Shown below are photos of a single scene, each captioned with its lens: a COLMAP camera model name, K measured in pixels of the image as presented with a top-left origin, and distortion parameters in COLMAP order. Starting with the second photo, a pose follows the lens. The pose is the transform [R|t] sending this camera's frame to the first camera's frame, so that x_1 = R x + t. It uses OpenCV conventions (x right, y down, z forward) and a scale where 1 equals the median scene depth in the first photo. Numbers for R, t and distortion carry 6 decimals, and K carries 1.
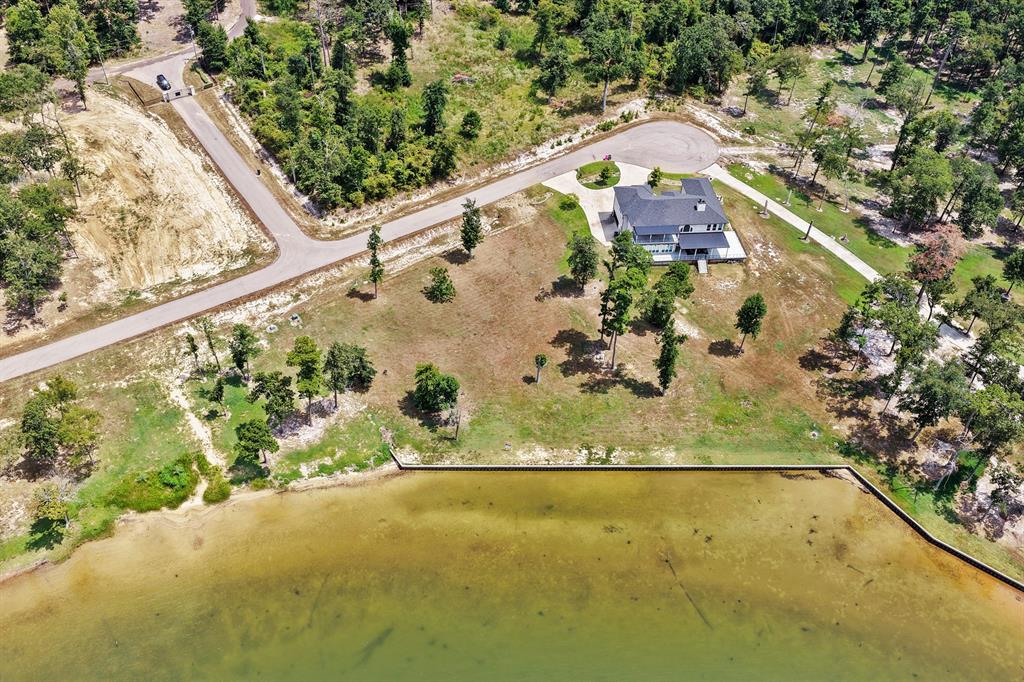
lens RADIAL K [[934.6, 0, 512.0], [0, 934.6, 341.0], [0, 0, 1]] dist [-0.003060, 0.000296]
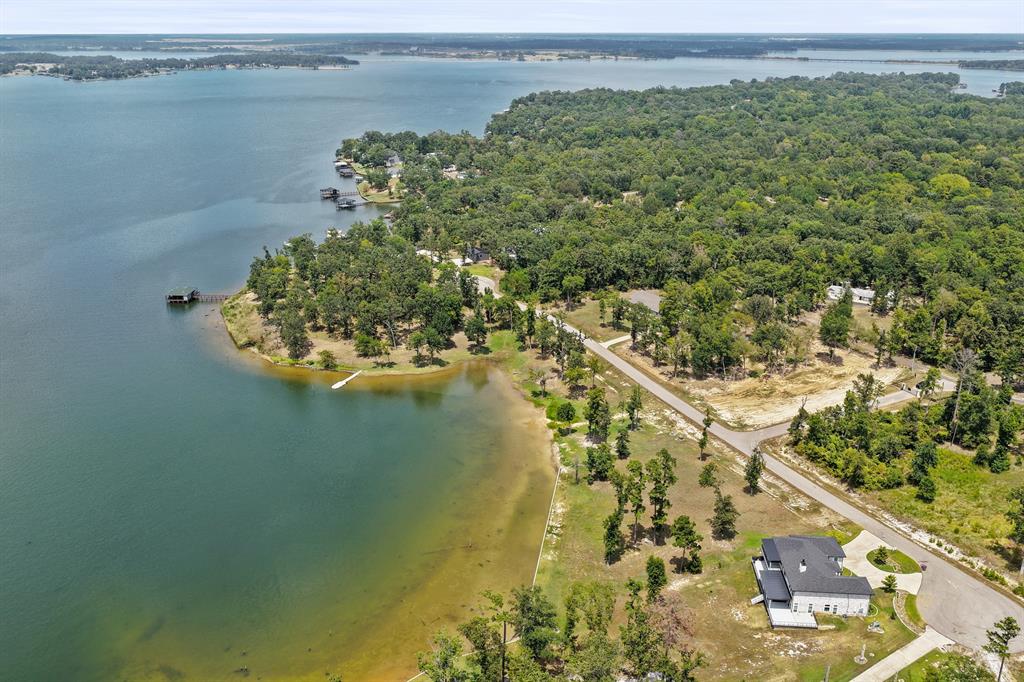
lens RADIAL K [[847.7, 0, 513.8], [0, 847.7, 356.1], [0, 0, 1]] dist [-0.007317, 0.010947]
pose [[-0.188478, 0.316655, -0.929627, 1.162825], [-0.674368, 0.646409, 0.356909, -0.454099], [0.713936, 0.694180, 0.091709, 0.570452]]
